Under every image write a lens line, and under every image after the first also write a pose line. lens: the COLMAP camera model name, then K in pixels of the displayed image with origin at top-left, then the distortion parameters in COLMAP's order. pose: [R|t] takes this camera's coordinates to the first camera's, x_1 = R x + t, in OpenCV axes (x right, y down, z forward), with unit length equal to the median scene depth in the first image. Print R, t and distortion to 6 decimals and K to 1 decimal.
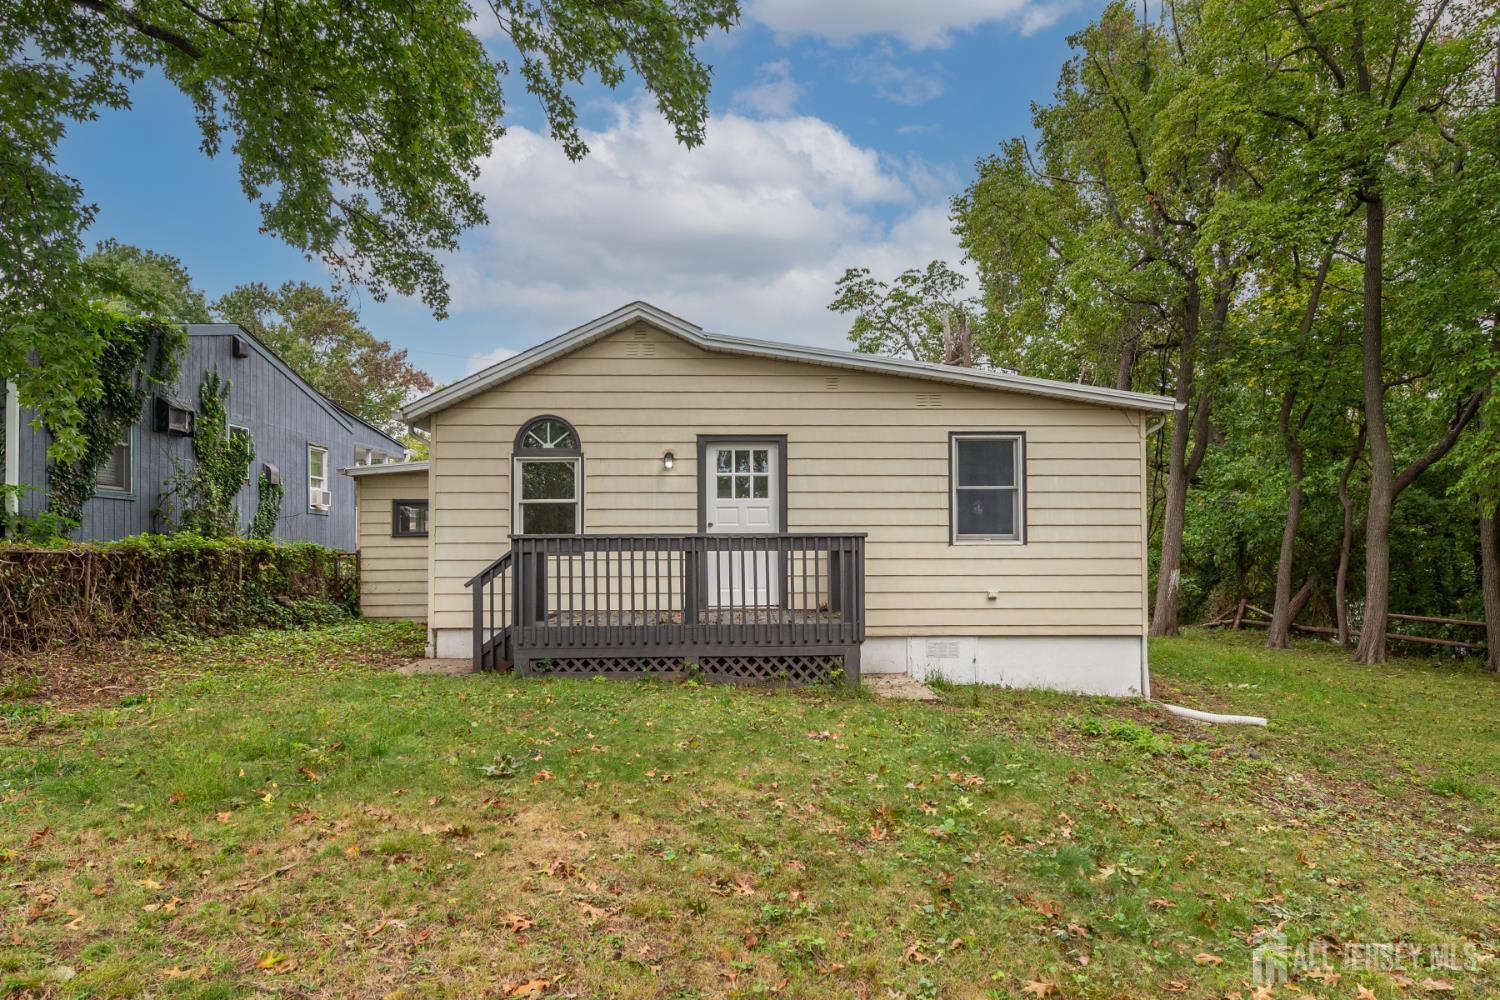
lens RADIAL K [[929.5, 0, 749.7], [0, 929.5, 520.6], [0, 0, 1]] dist [0.005583, 0.000738]
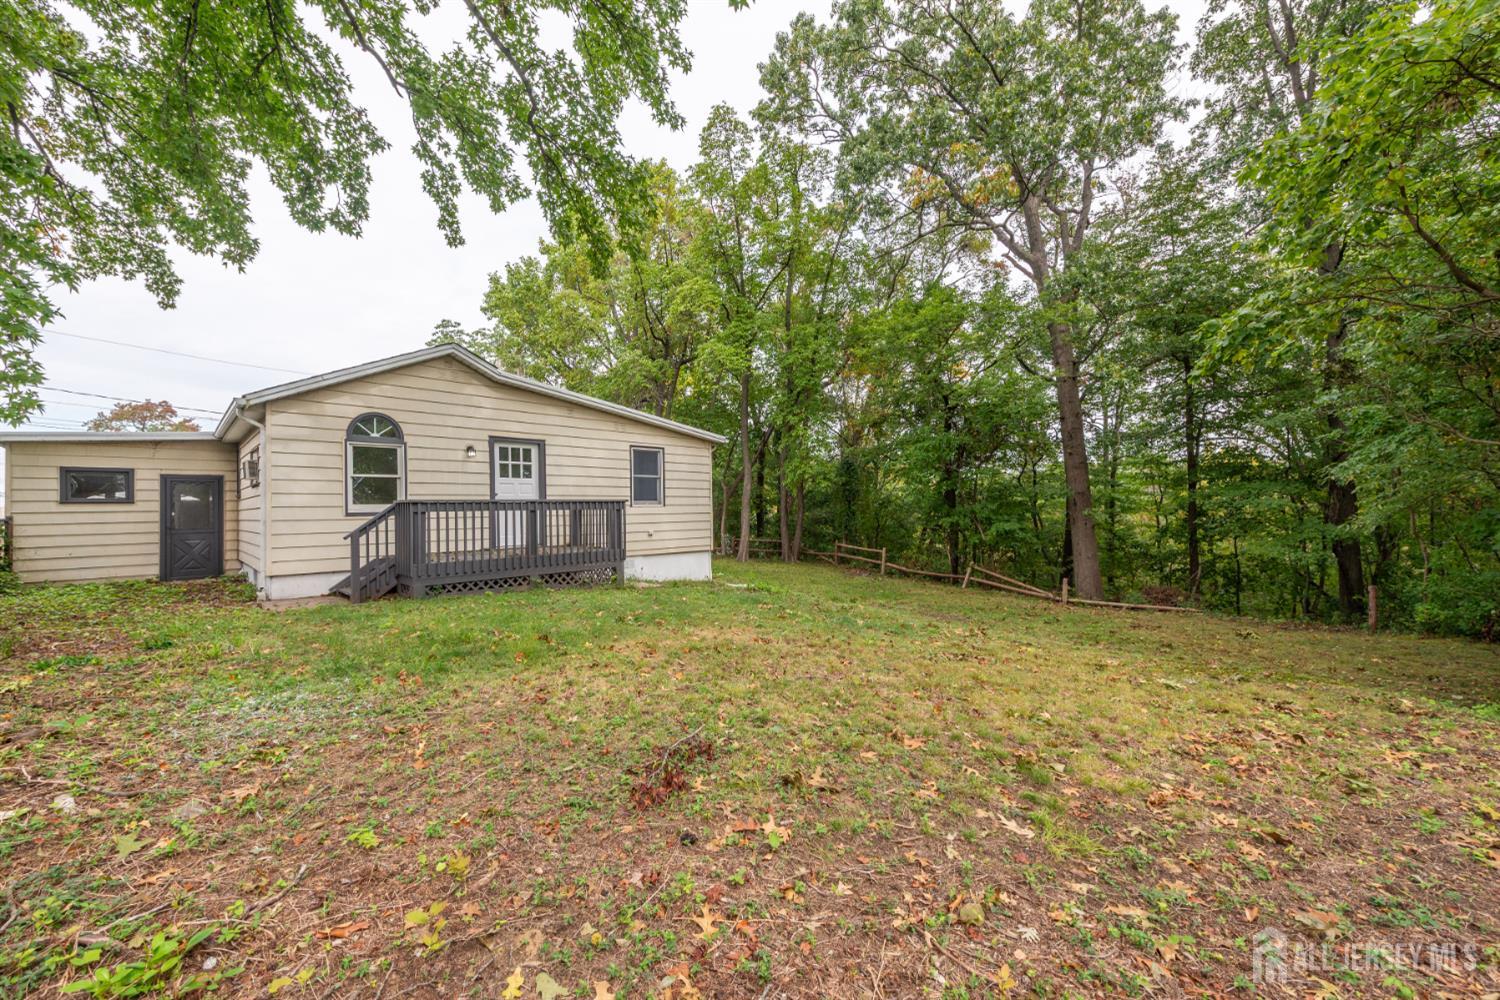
lens RADIAL K [[584.7, 0, 750.0], [0, 584.7, 500.0], [0, 0, 1]] dist [0.006930, -0.000434]
pose [[0.723373, 0.003367, 0.690449, -0.413747], [-0.010403, 0.999928, 0.006023, 0.003593], [-0.690379, -0.011539, 0.723356, -0.002218]]
